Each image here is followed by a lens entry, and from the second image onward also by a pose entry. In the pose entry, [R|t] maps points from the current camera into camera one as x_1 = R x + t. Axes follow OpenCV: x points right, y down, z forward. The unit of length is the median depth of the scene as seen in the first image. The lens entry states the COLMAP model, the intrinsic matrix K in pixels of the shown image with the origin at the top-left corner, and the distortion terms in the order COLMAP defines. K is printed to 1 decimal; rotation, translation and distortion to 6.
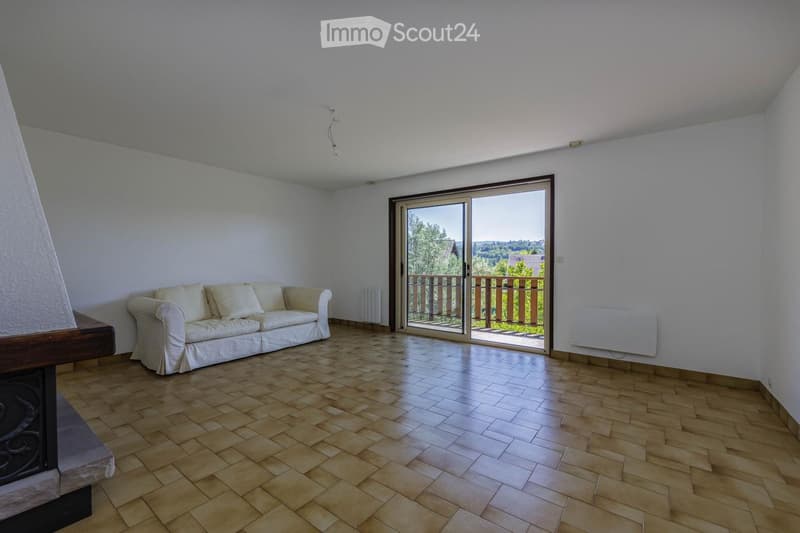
lens RADIAL K [[336.9, 0, 400.8], [0, 336.9, 265.6], [0, 0, 1]] dist [0.000711, 0.000035]
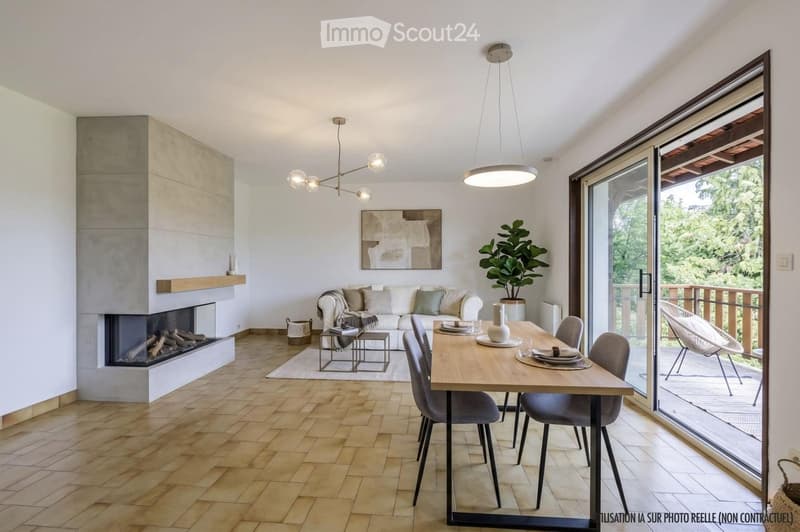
lens RADIAL K [[358.2, 0, 402.5], [0, 358.2, 264.7], [0, 0, 1]] dist [0.001895, 0.000087]
pose [[0.530832, 0.006323, -0.847454, 0.786879], [-0.010927, 0.999940, 0.000617, -0.021726], [0.847407, 0.008933, 0.530869, 0.560861]]
